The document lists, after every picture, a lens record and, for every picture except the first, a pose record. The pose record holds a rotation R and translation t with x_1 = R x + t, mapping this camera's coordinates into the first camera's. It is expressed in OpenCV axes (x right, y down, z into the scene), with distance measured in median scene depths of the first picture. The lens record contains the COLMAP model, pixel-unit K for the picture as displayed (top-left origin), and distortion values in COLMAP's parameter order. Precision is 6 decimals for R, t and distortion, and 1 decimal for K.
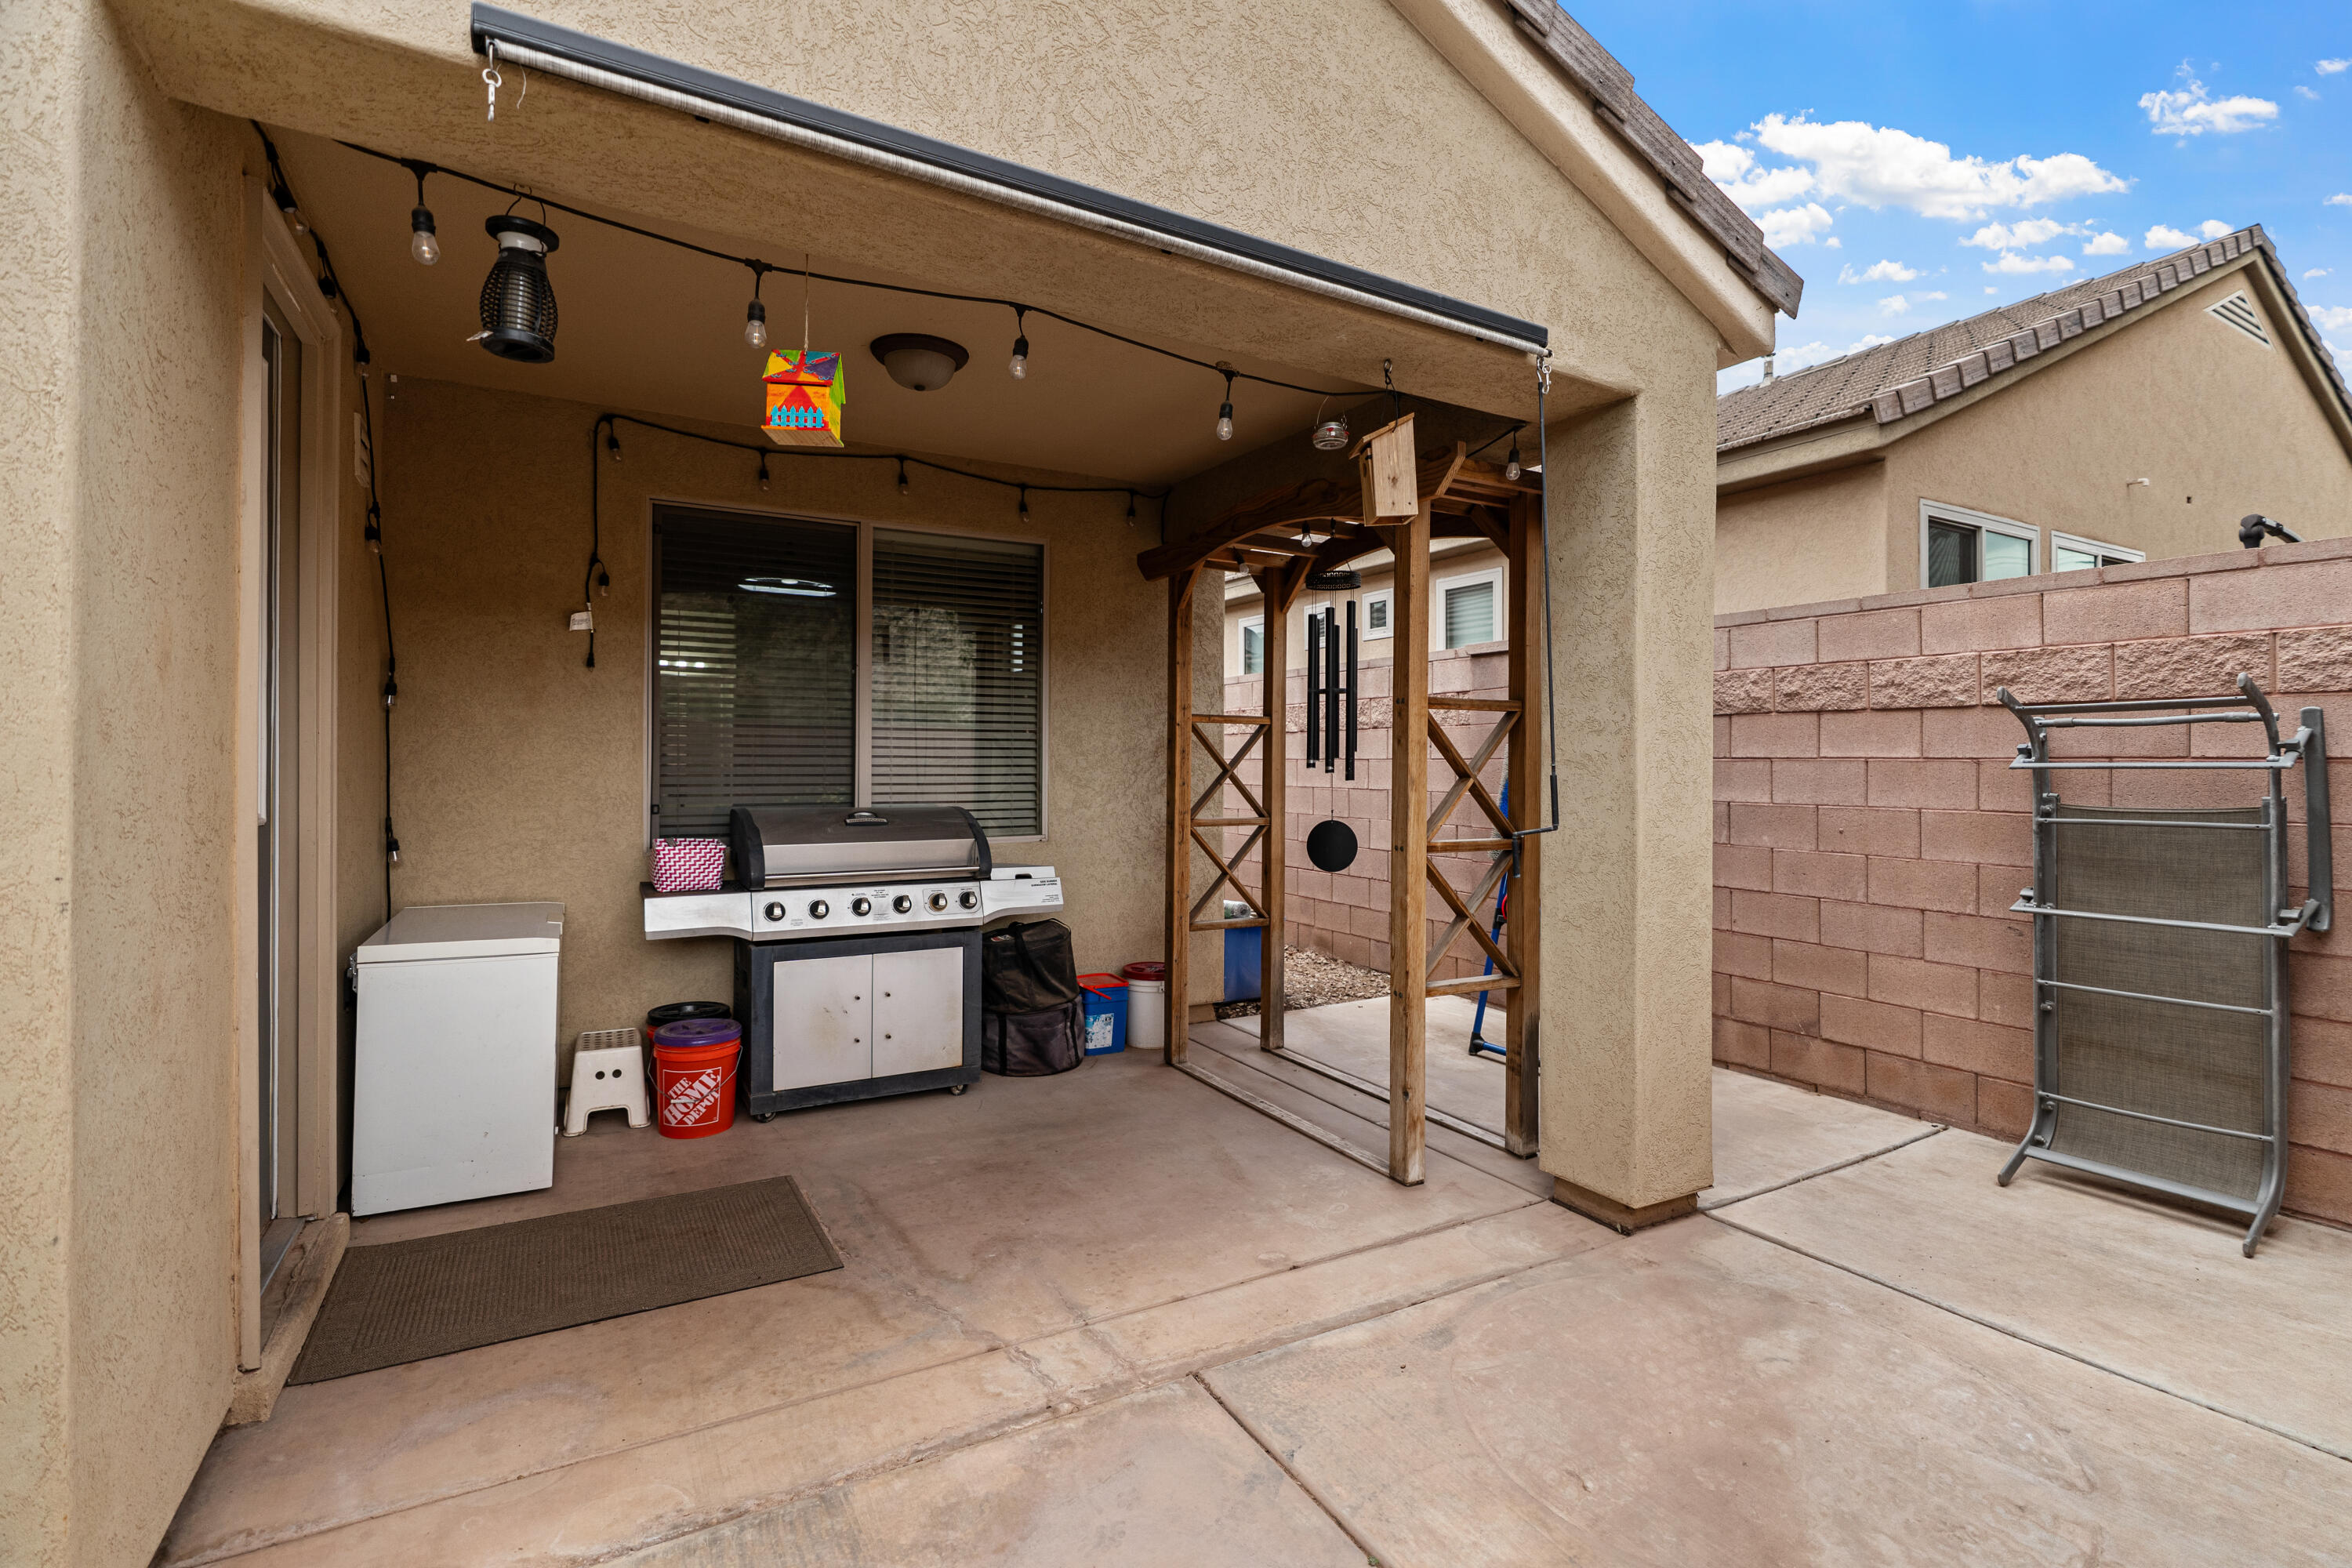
lens RADIAL K [[1071.6, 0, 1175.7], [0, 1071.6, 749.9], [0, 0, 1]] dist [-0.009472, 0.000091]
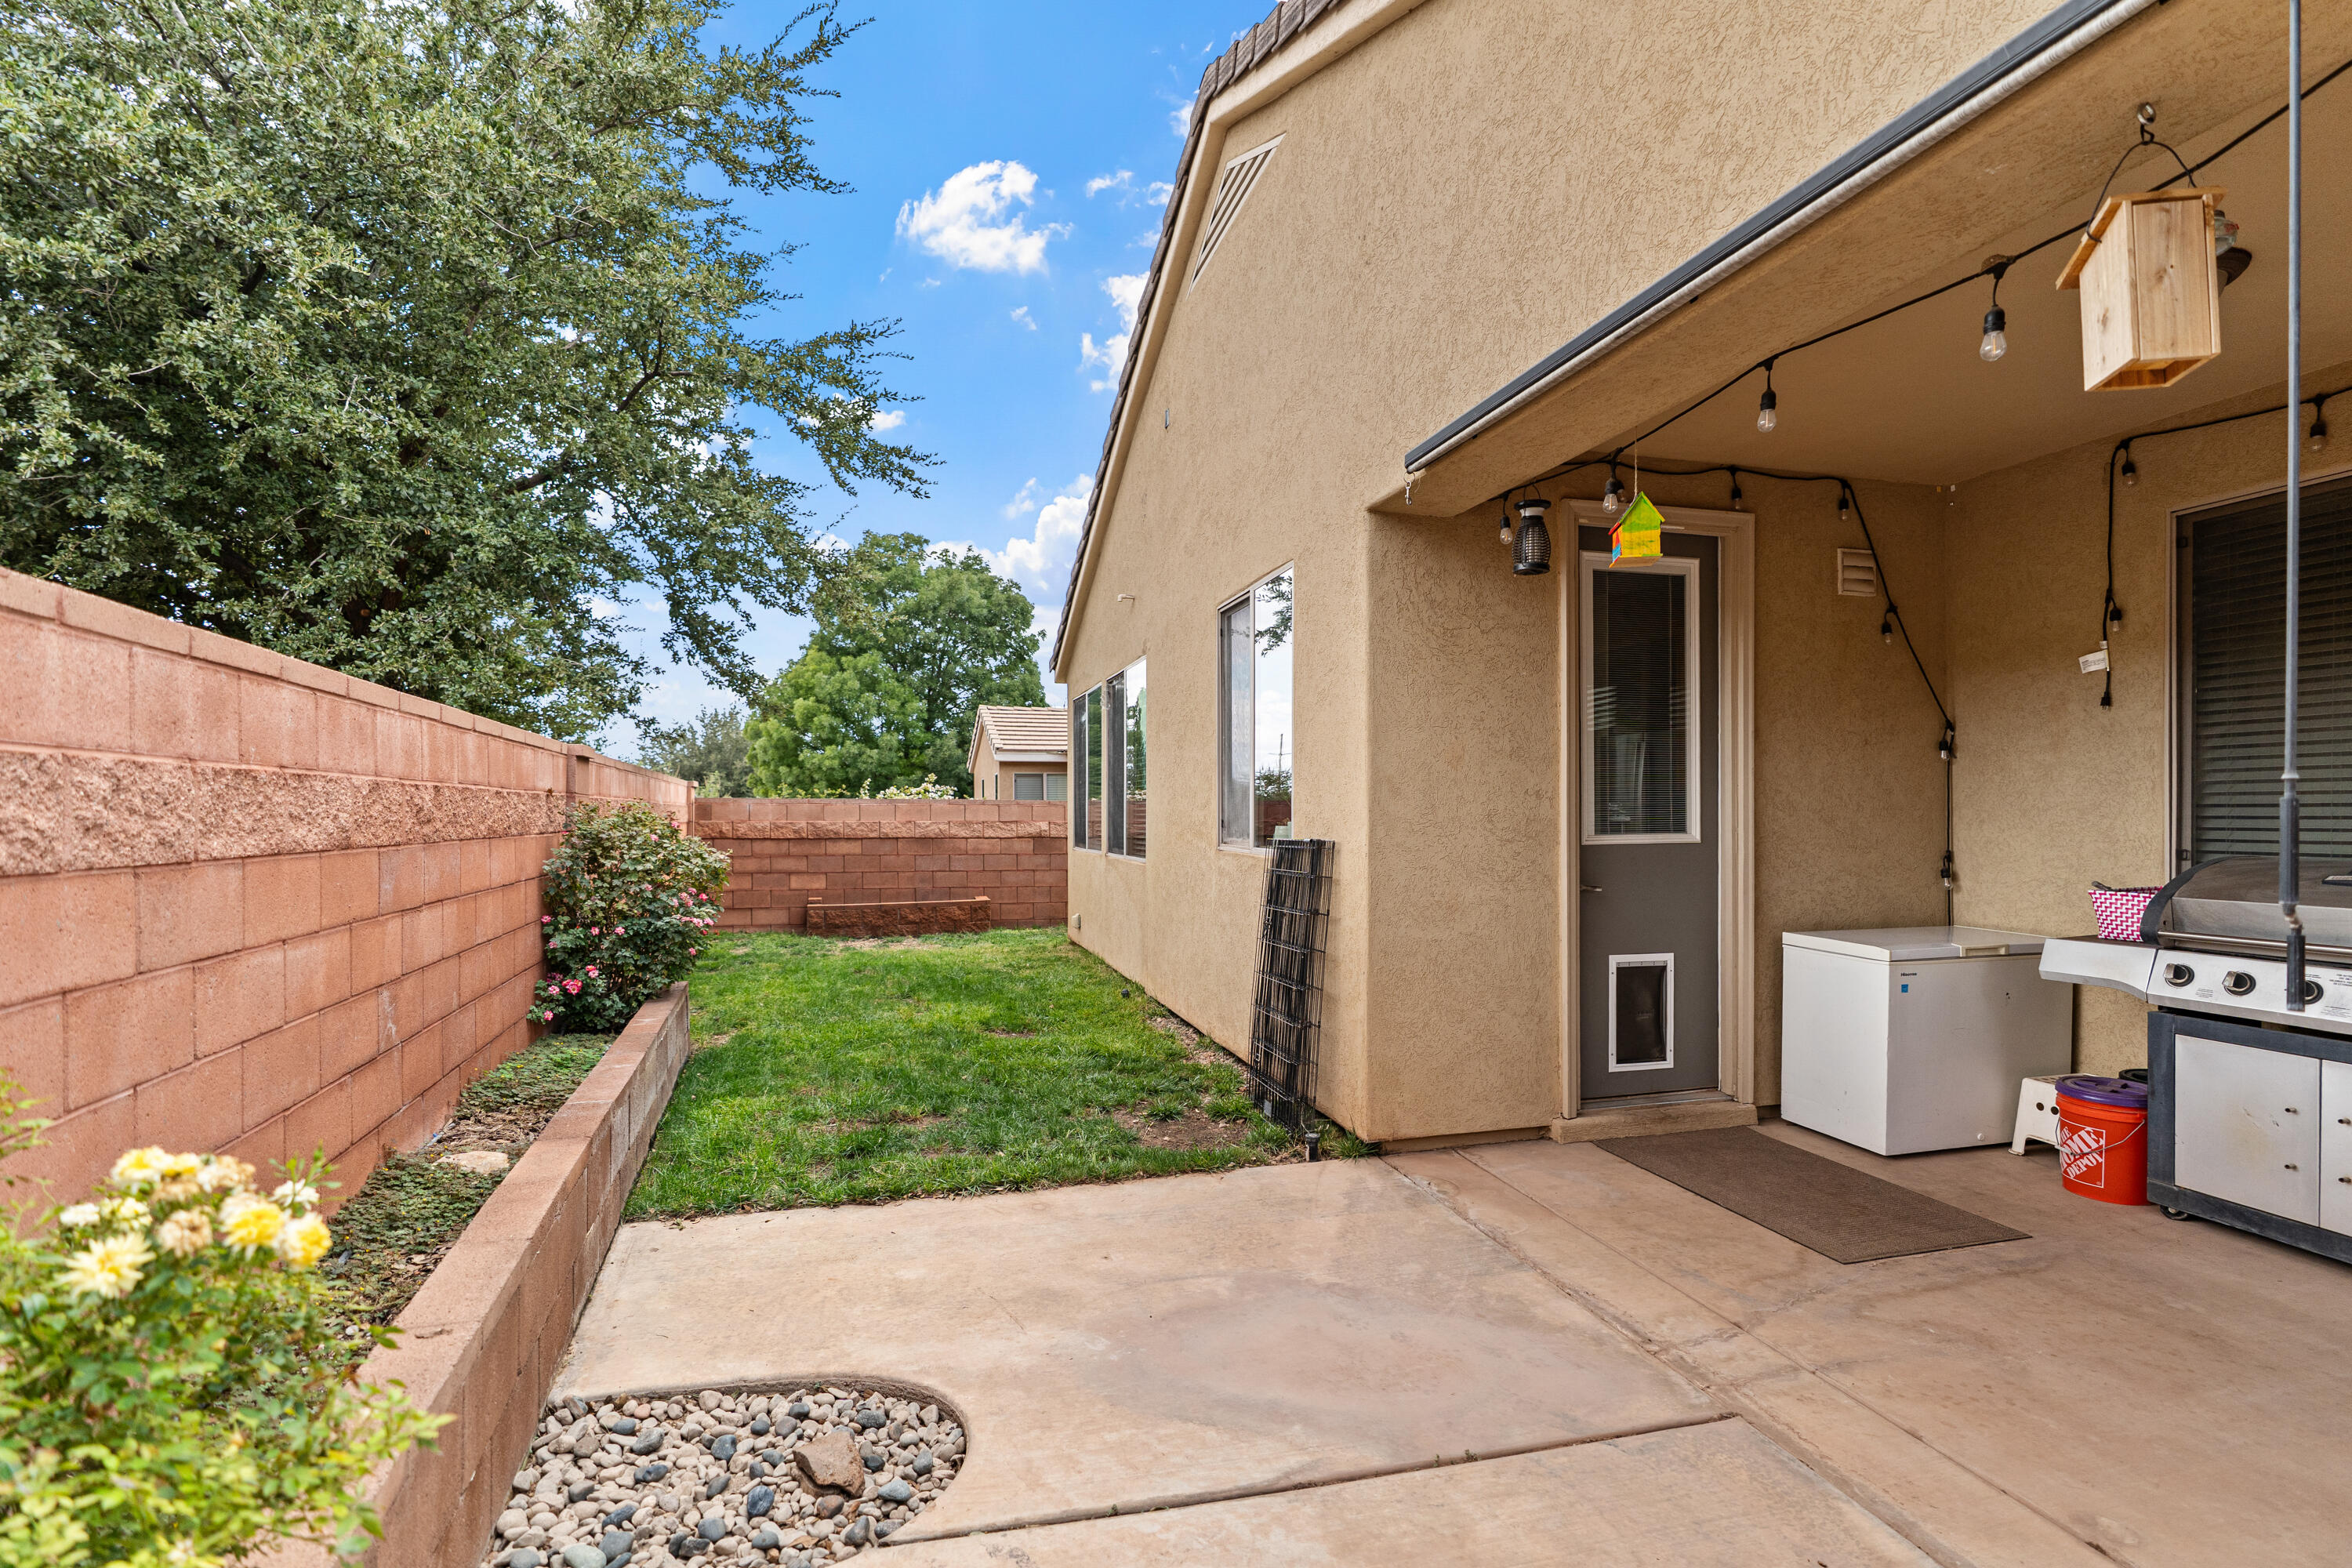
lens RADIAL K [[1069.3, 0, 1188.7], [0, 1069.3, 810.2], [0, 0, 1]] dist [-0.002614, 0.000660]
pose [[-0.246972, -0.006530, -0.969001, 0.668101], [0.010215, 0.999904, -0.009342, 0.020330], [0.968969, -0.012206, -0.246881, 0.464870]]
